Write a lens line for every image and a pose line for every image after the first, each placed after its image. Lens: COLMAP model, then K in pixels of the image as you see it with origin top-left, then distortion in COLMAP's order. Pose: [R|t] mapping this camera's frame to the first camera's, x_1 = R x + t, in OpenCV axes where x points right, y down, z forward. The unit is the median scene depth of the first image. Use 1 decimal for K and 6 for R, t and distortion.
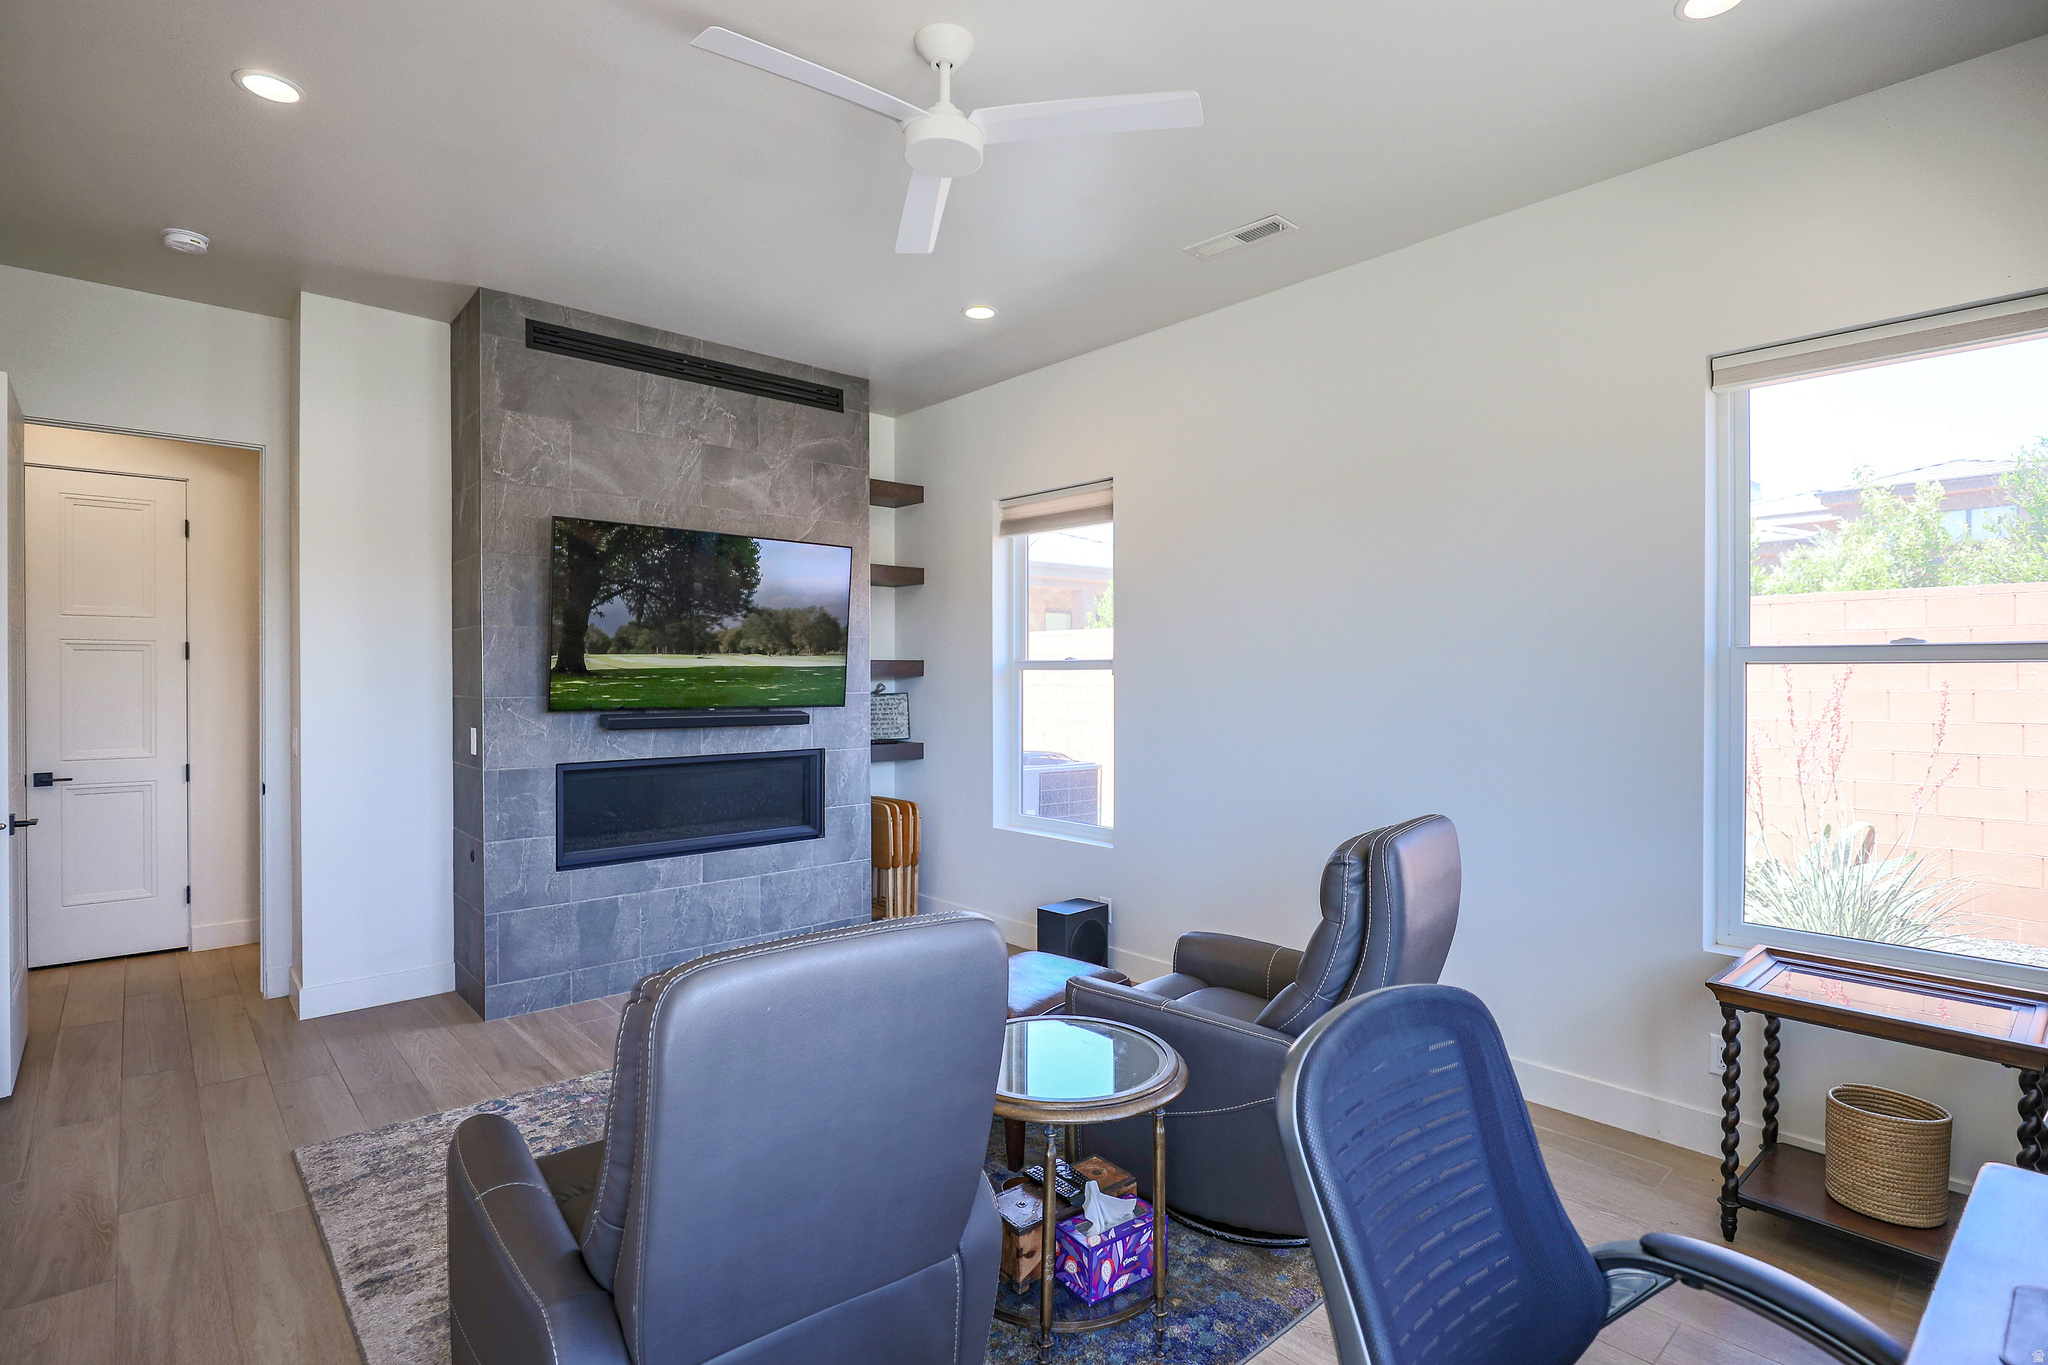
lens RADIAL K [[988.4, 0, 1016.4], [0, 988.4, 680.2], [0, 0, 1]] dist [-0.003925, -0.001936]
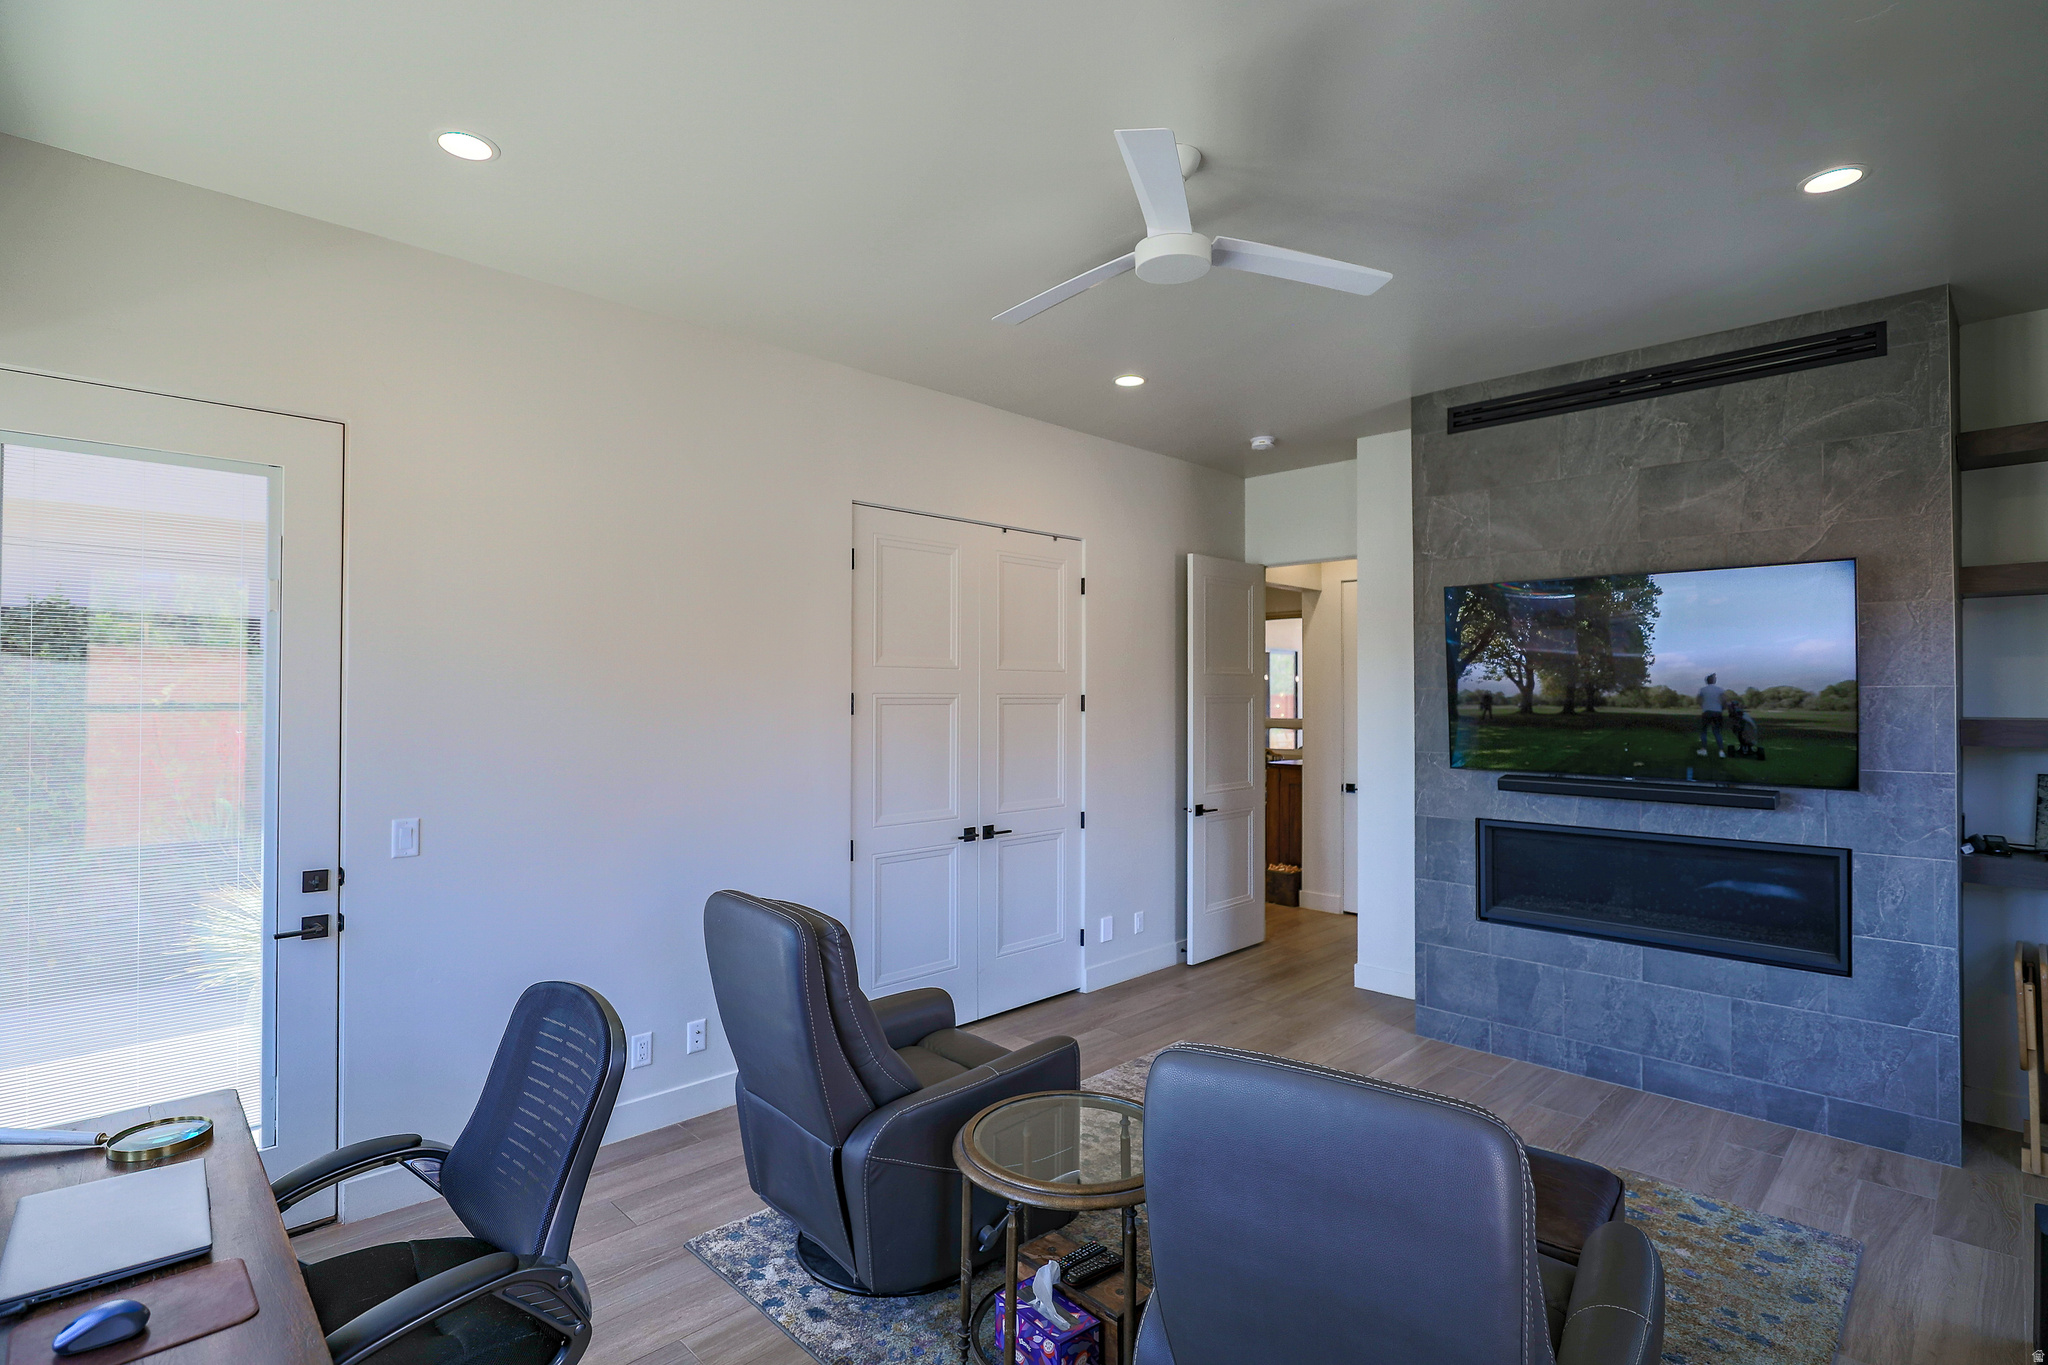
lens RADIAL K [[988.4, 0, 1017.5], [0, 988.4, 685.4], [0, 0, 1]] dist [-0.003925, -0.001936]
pose [[0.056245, -0.011019, -0.998356, 0.511875], [-0.005475, 0.999921, -0.011345, -0.038321], [0.998402, 0.006104, 0.056180, 0.414430]]
